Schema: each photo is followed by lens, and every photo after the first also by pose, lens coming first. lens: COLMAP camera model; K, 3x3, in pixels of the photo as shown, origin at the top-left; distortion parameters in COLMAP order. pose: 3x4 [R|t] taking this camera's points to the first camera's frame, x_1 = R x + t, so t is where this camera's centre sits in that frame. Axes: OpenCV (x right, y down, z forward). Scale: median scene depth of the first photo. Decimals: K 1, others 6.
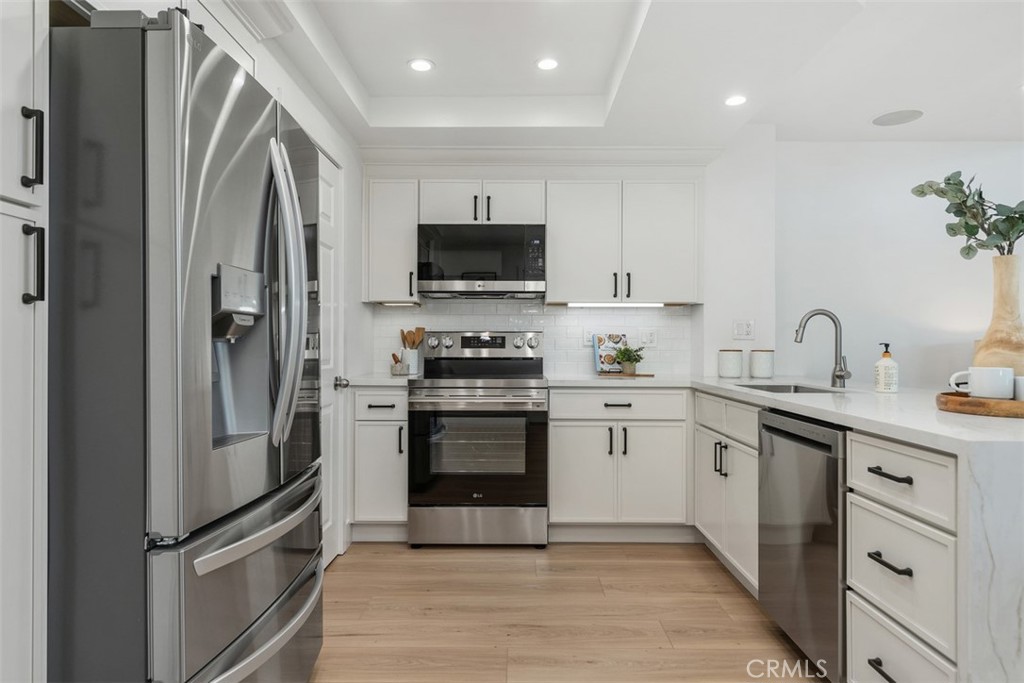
lens RADIAL K [[611.5, 0, 510.8], [0, 611.5, 342.6], [0, 0, 1]] dist [0.001920, 0.001977]
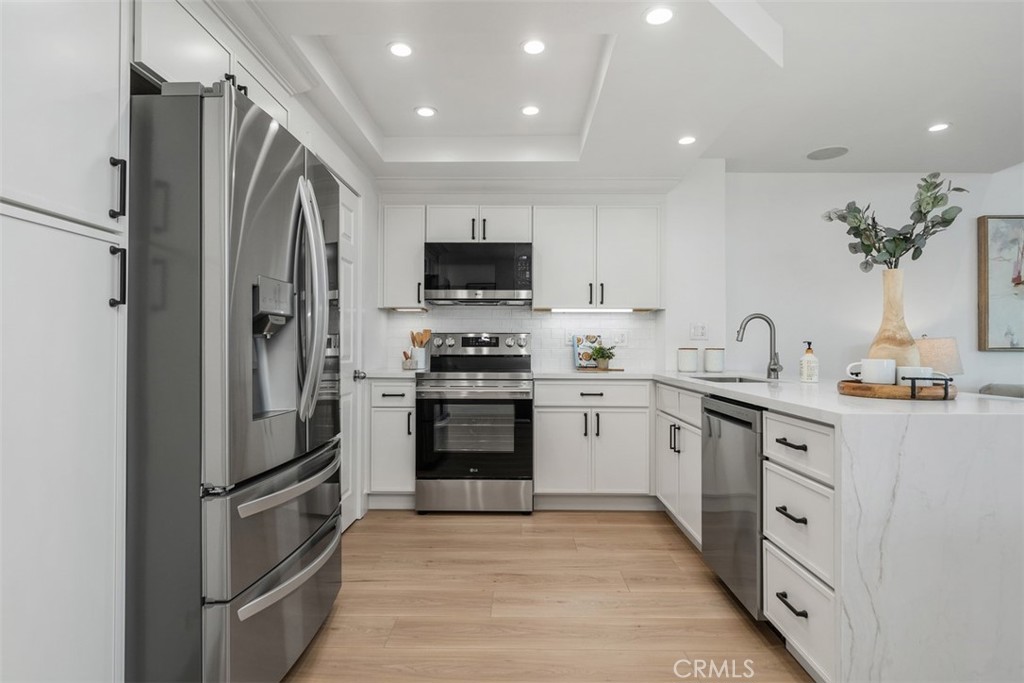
lens RADIAL K [[538.3, 0, 510.6], [0, 538.3, 340.2], [0, 0, 1]] dist [0.000159, 0.000026]
pose [[0.999978, 0.000374, -0.006643, 0.024397], [-0.000434, 0.999959, -0.009028, 0.006408], [0.006639, 0.009031, 0.999937, -0.050491]]
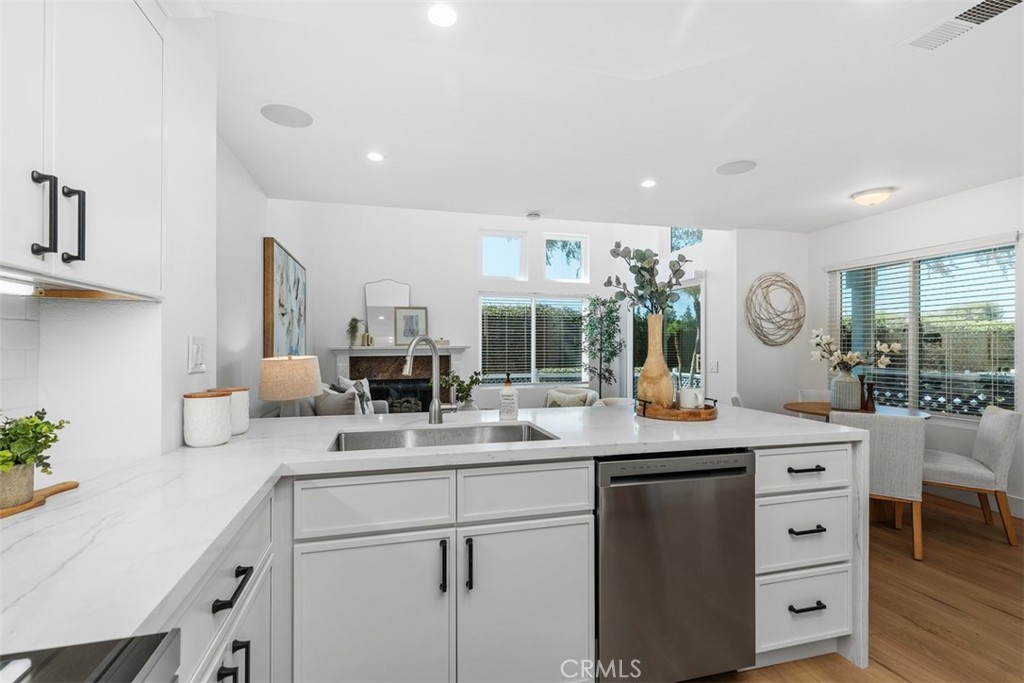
lens RADIAL K [[465.3, 0, 510.3], [0, 465.3, 343.1], [0, 0, 1]] dist [0.009089, -0.000044]
pose [[-0.269709, 0.001625, 0.962940, -0.123613], [-0.004105, 0.999988, -0.002837, -0.036937], [-0.962933, -0.004718, -0.269699, 0.929365]]
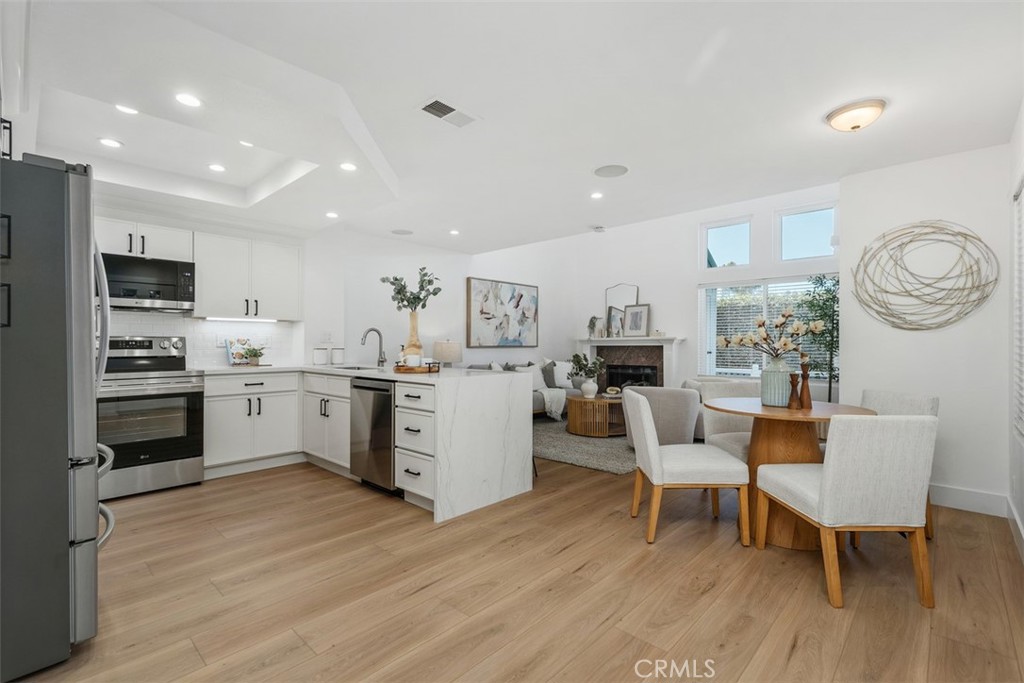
lens RADIAL K [[464.8, 0, 509.6], [0, 464.8, 339.5], [0, 0, 1]] dist [0.008116, 0.000035]
pose [[0.677910, 0.002878, 0.735140, -0.268821], [-0.000932, 0.999995, -0.003056, -0.010989], [-0.735145, 0.001387, 0.677909, -0.314275]]
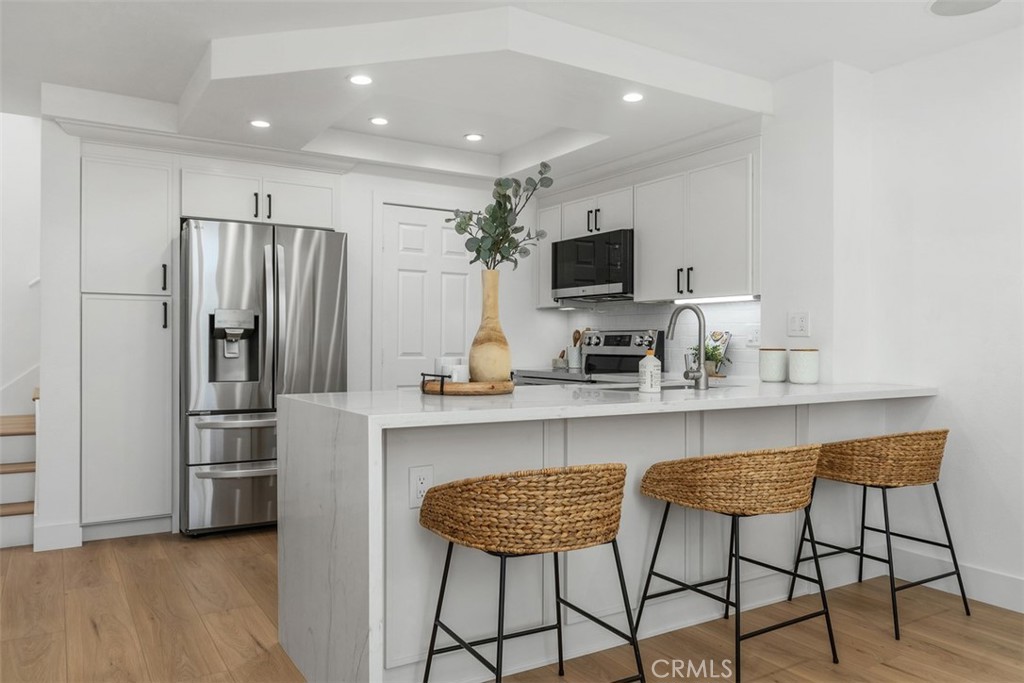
lens RADIAL K [[730.5, 0, 509.6], [0, 730.5, 346.2], [0, 0, 1]] dist [0.002757, -0.001159]
pose [[0.537227, 0.003162, -0.843432, 1.103598], [0.000675, 0.999991, 0.004179, 0.004744], [0.843437, -0.002815, 0.537220, 0.166138]]
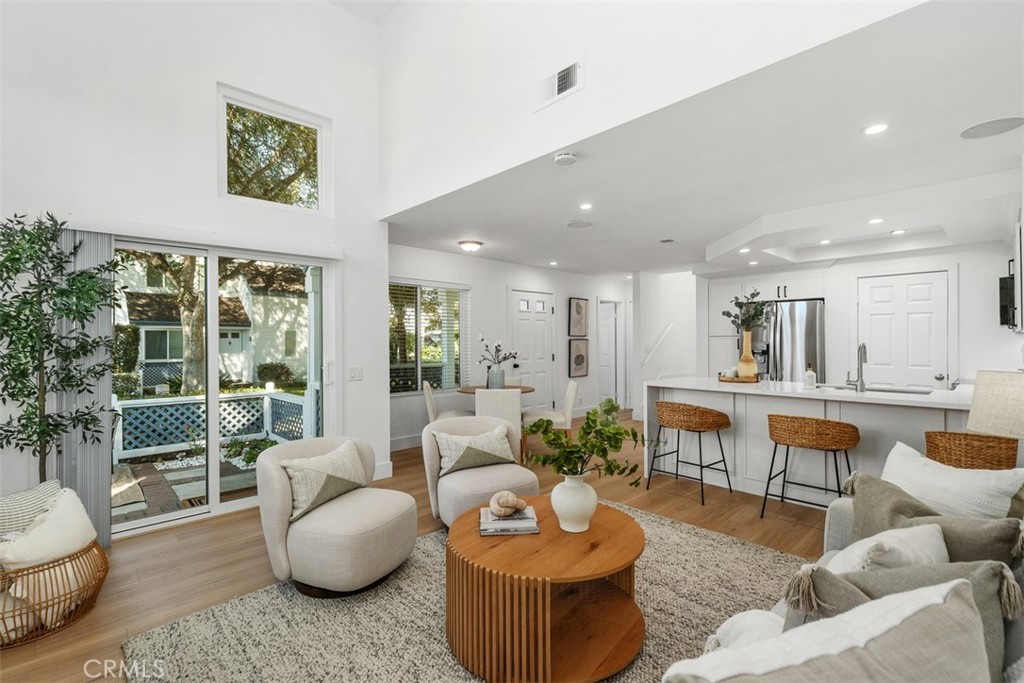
lens RADIAL K [[465.3, 0, 510.3], [0, 465.3, 343.1], [0, 0, 1]] dist [0.009089, -0.000044]
pose [[-0.716744, 0.001021, -0.697335, 1.760180], [0.003437, 0.999992, -0.002069, -0.046567], [0.697328, -0.003880, -0.716742, 1.067339]]
